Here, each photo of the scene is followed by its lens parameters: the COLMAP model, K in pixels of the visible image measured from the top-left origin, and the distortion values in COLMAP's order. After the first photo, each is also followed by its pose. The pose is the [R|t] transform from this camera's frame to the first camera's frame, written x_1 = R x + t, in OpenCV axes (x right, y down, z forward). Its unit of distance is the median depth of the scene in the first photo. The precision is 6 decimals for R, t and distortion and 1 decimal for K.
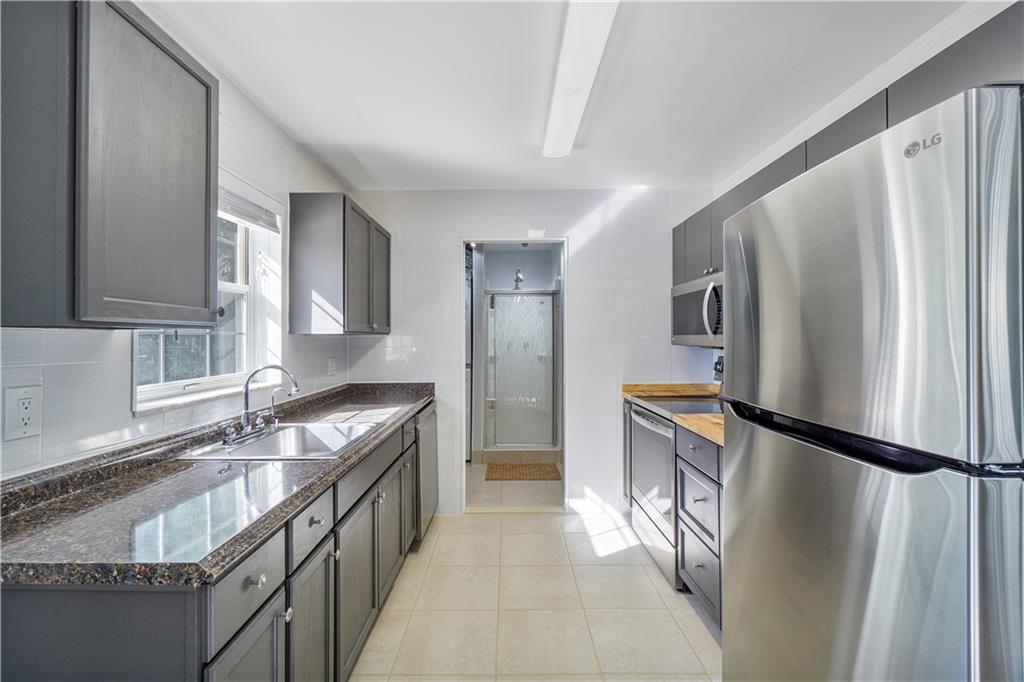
lens RADIAL K [[447.1, 0, 504.1], [0, 447.1, 335.7], [0, 0, 1]] dist [-0.000758, -0.000069]
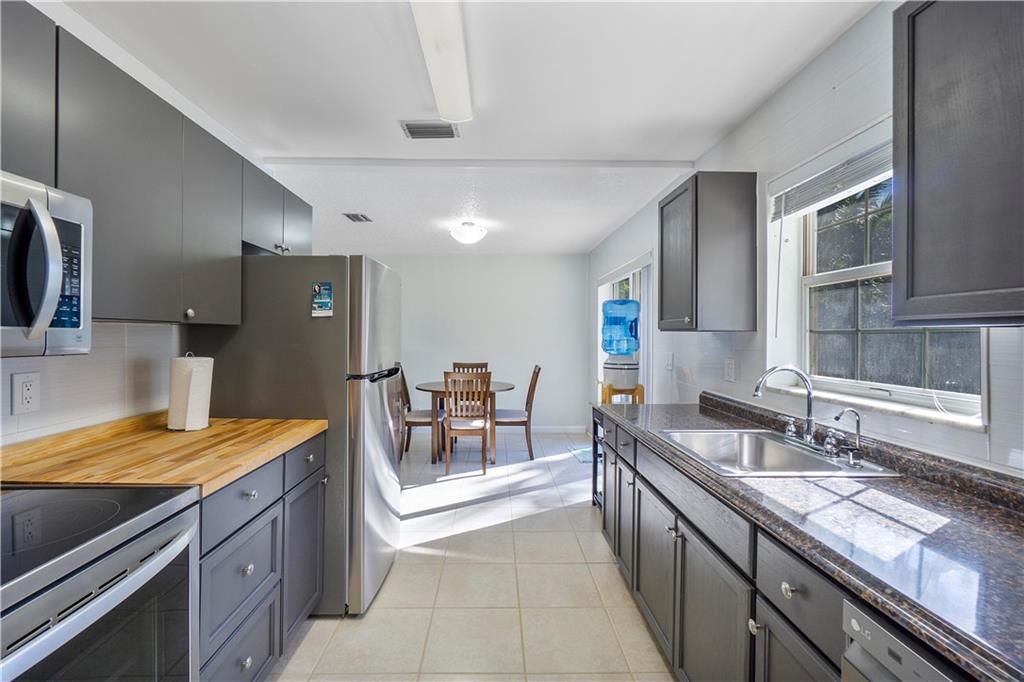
lens RADIAL K [[447.1, 0, 504.1], [0, 447.1, 335.7], [0, 0, 1]] dist [-0.000758, -0.000069]
pose [[-0.999717, -0.000835, -0.023784, 0.032349], [-0.000672, 0.999976, -0.006859, 0.006019], [0.023789, -0.006841, -0.999694, 1.114083]]
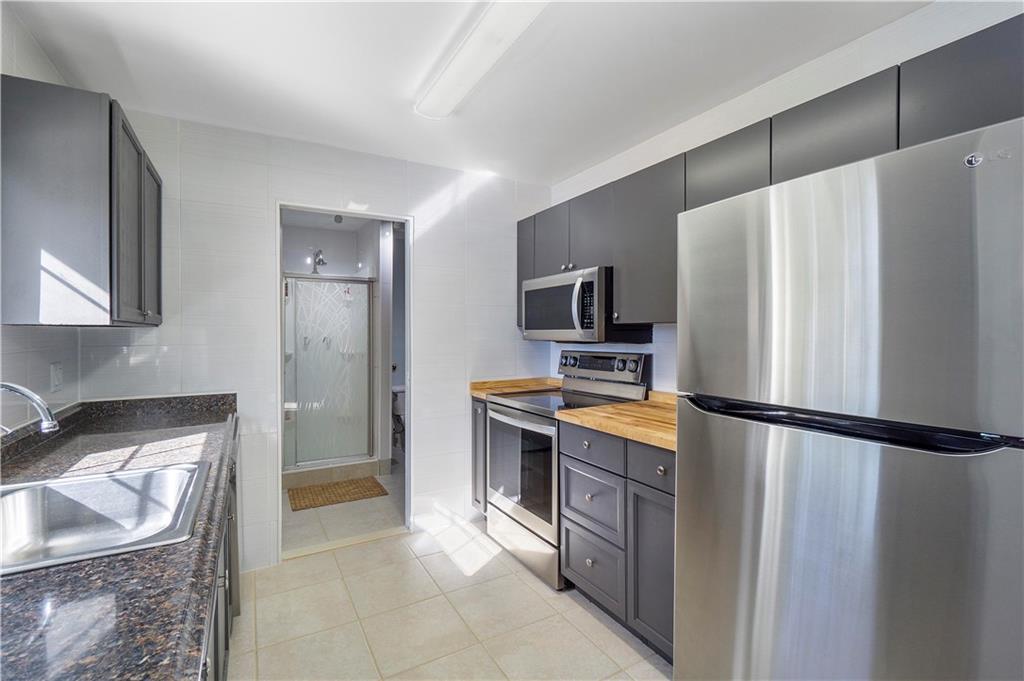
lens RADIAL K [[461.7, 0, 509.8], [0, 461.7, 334.4], [0, 0, 1]] dist [-0.002617, -0.000488]
pose [[0.867097, 0.000713, 0.498139, -0.152392], [-0.005281, 0.999956, 0.007760, 0.001101], [-0.498111, -0.009360, 0.867063, 0.132957]]
